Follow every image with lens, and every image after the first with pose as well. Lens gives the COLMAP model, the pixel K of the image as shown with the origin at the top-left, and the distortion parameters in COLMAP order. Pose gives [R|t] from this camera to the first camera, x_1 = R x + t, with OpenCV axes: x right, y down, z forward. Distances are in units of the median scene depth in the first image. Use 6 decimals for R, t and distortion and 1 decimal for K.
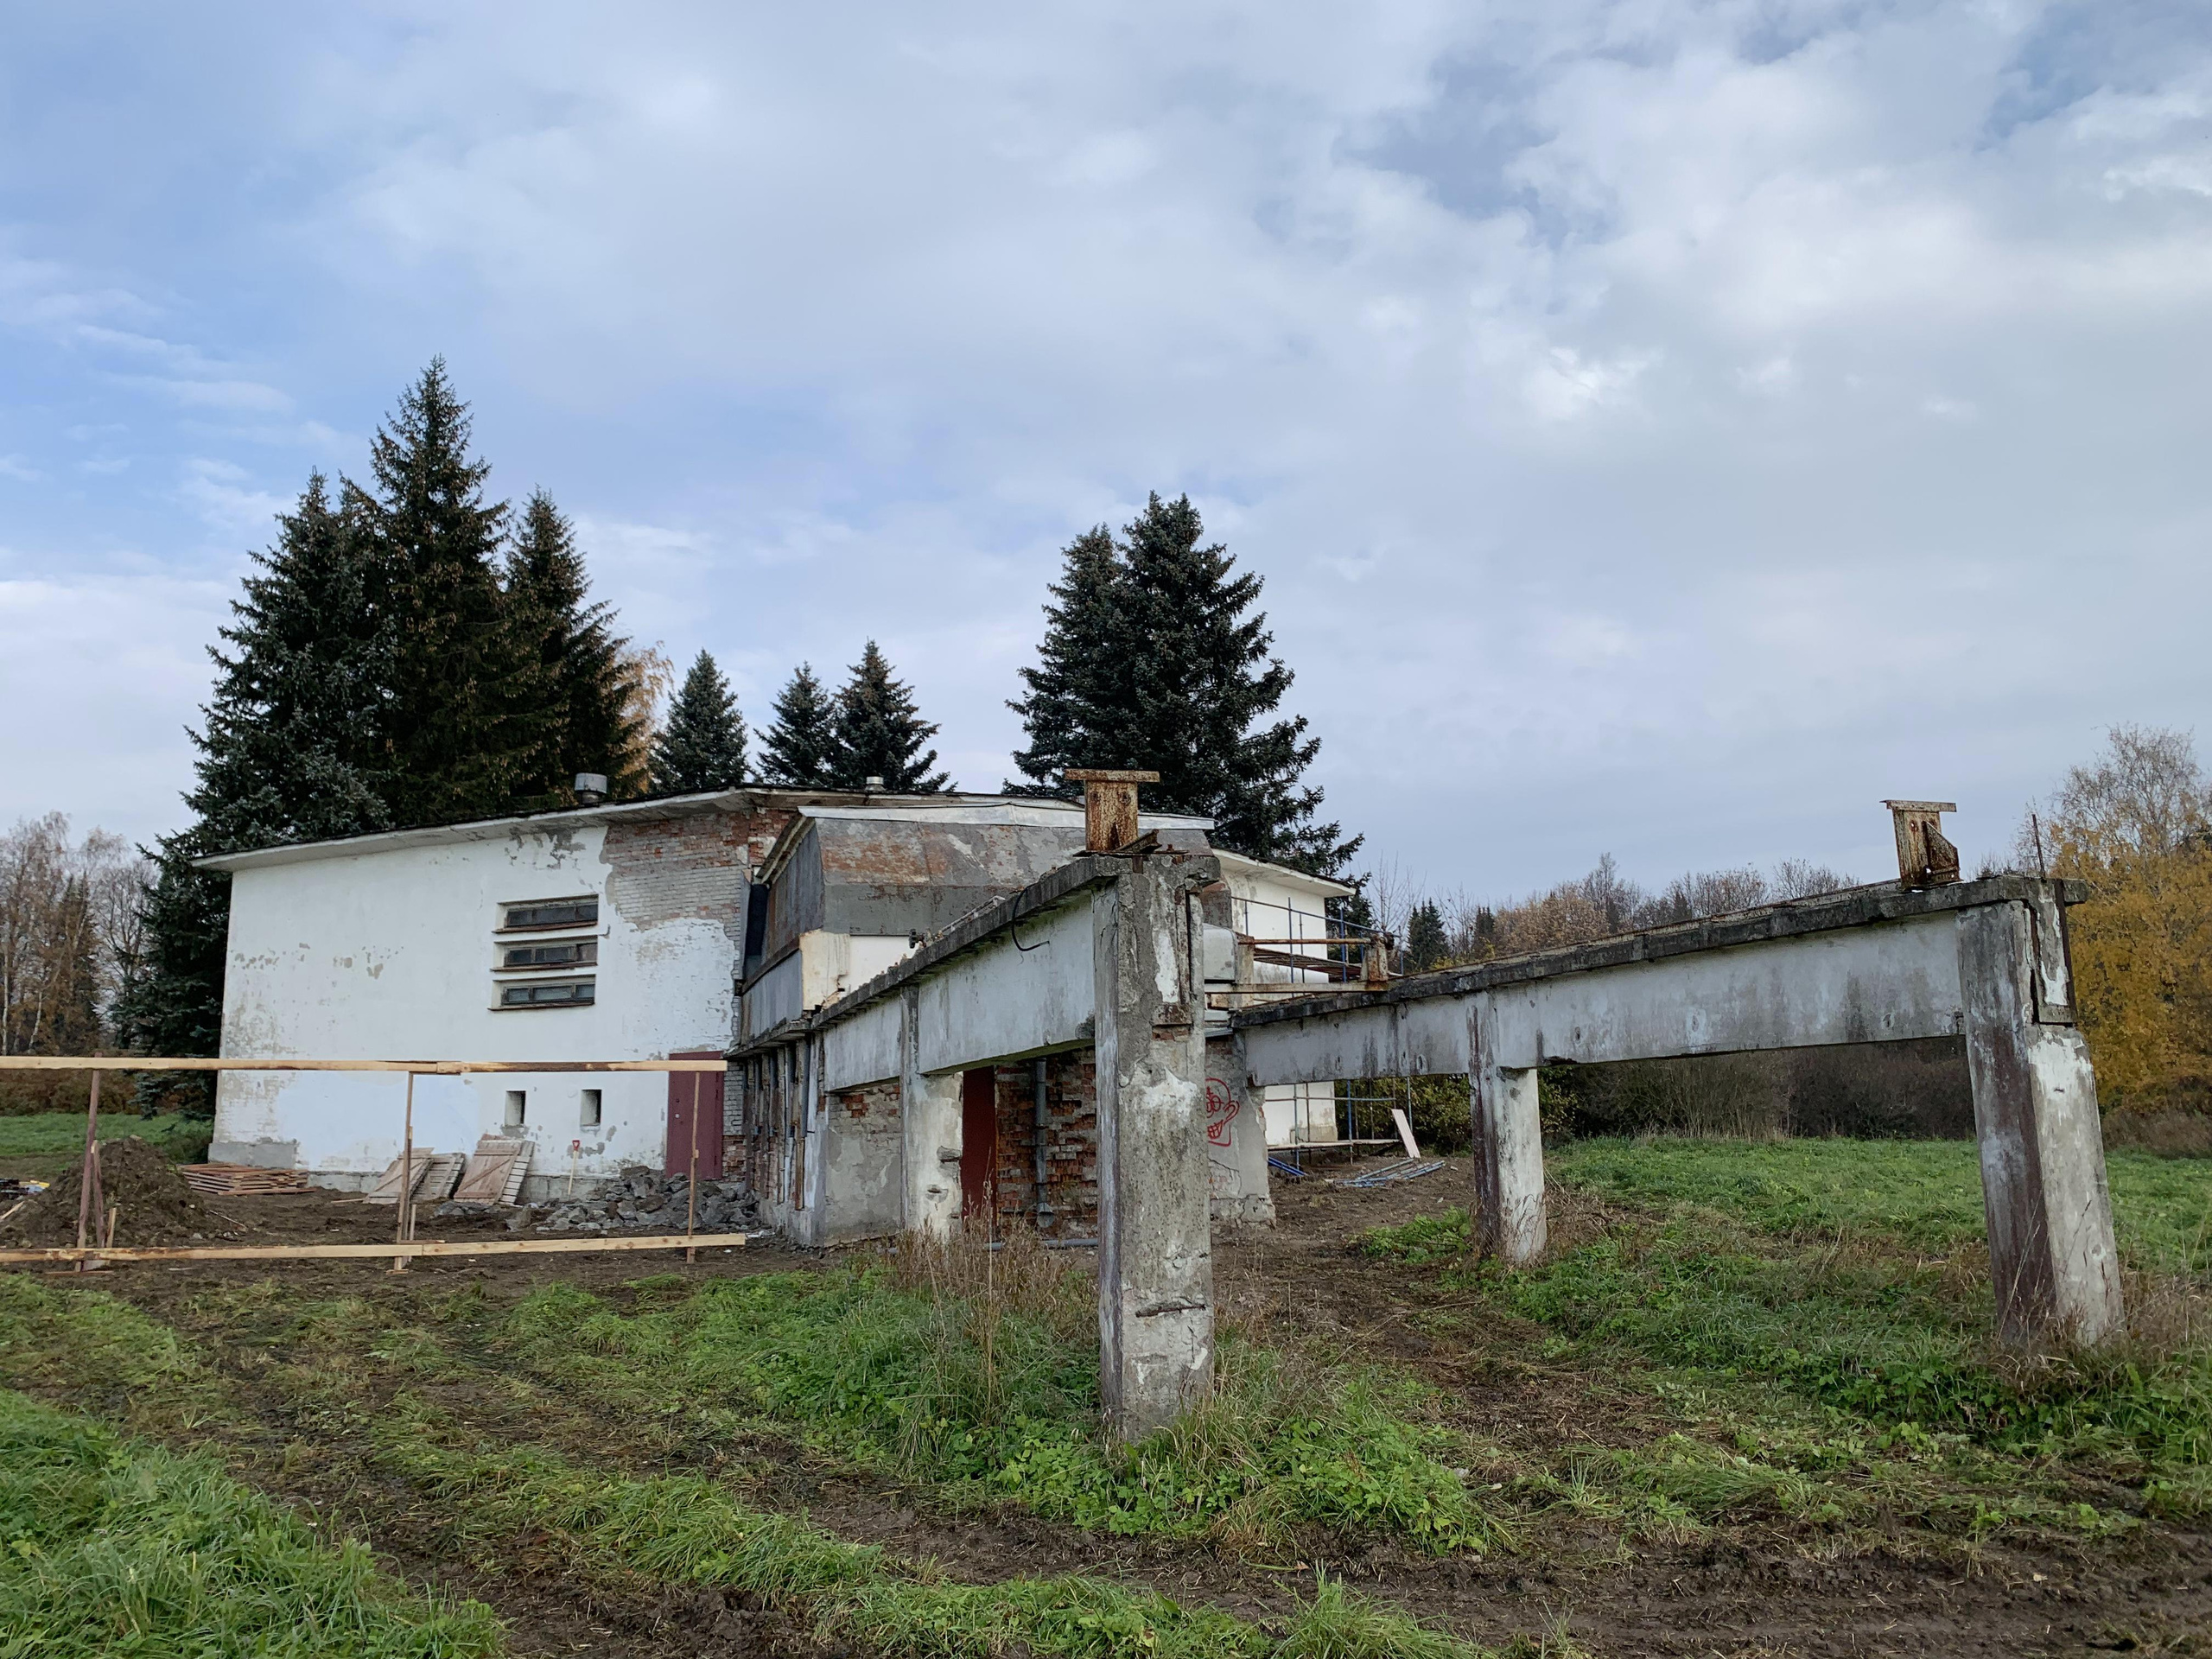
lens RADIAL K [[1663.2, 0, 1101.0], [0, 1663.2, 711.1], [0, 0, 1]] dist [0.106104, -0.181122]
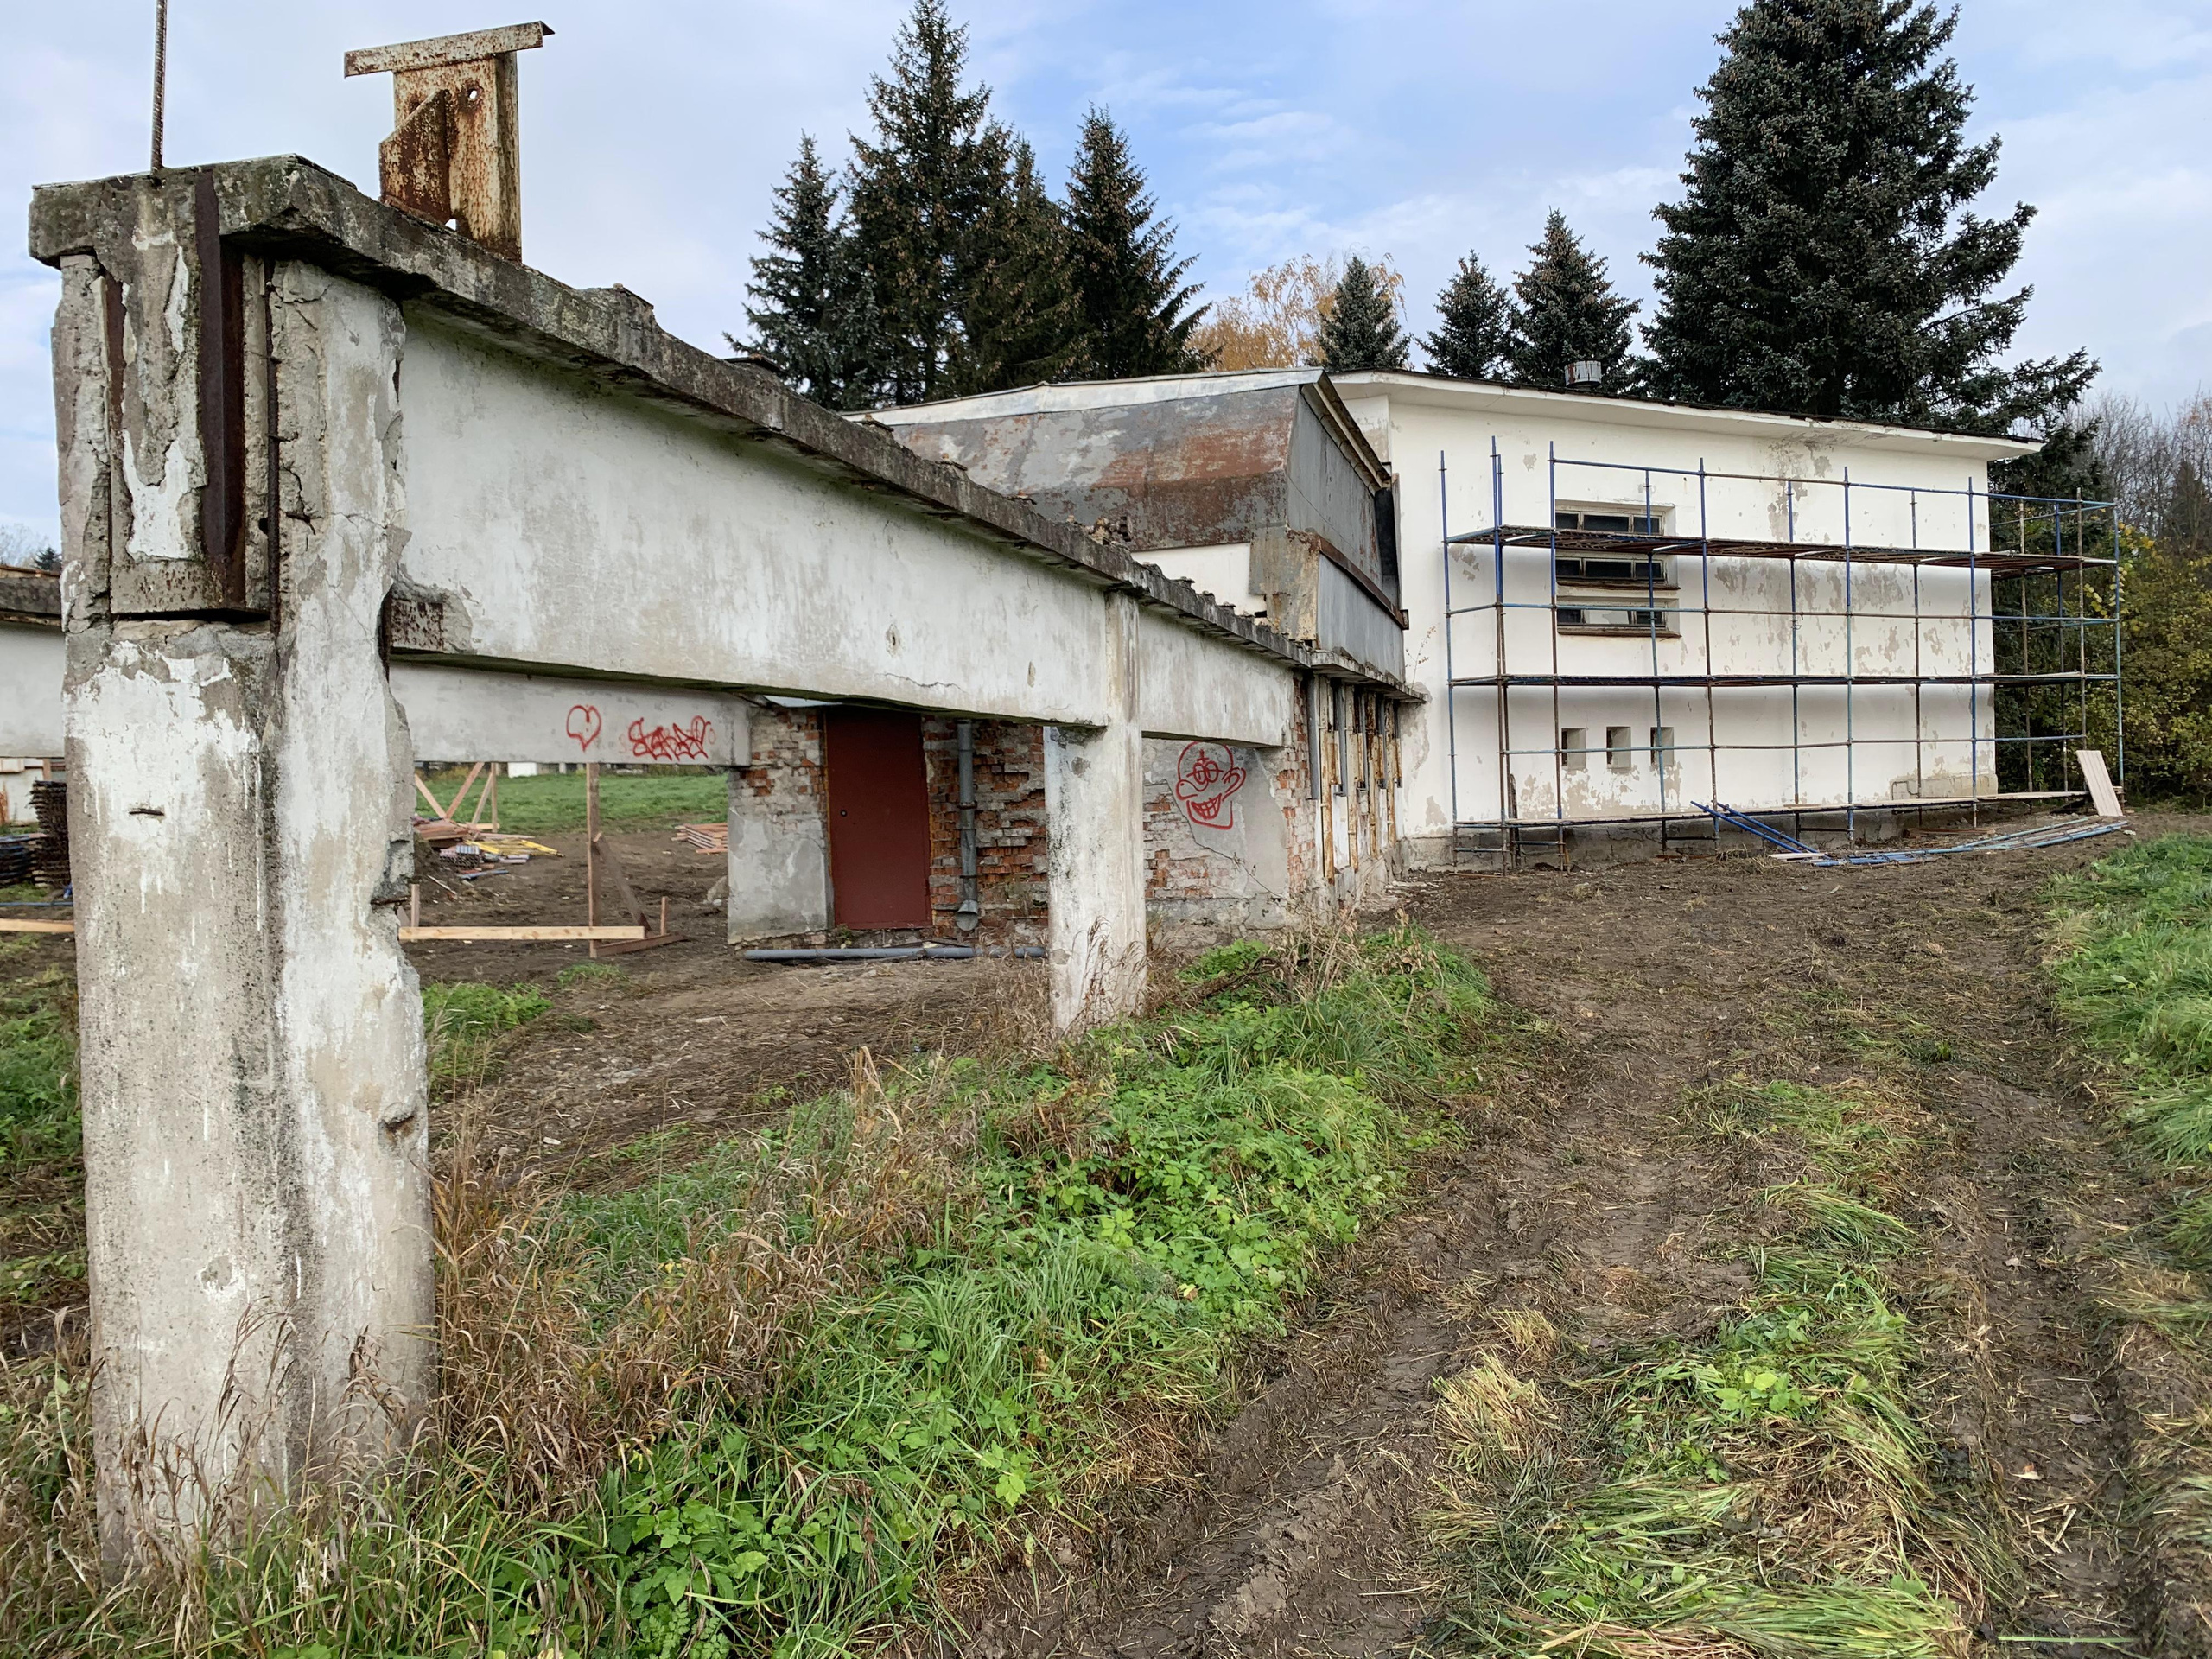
lens RADIAL K [[1709.1, 0, 1137.3], [0, 1709.1, 760.4], [0, 0, 1]] dist [0.007647, 0.000089]
pose [[0.844632, -0.017718, -0.535054, 0.435324], [0.144585, 0.969861, 0.196124, 0.083499], [0.515453, -0.243013, 0.821738, 0.390111]]
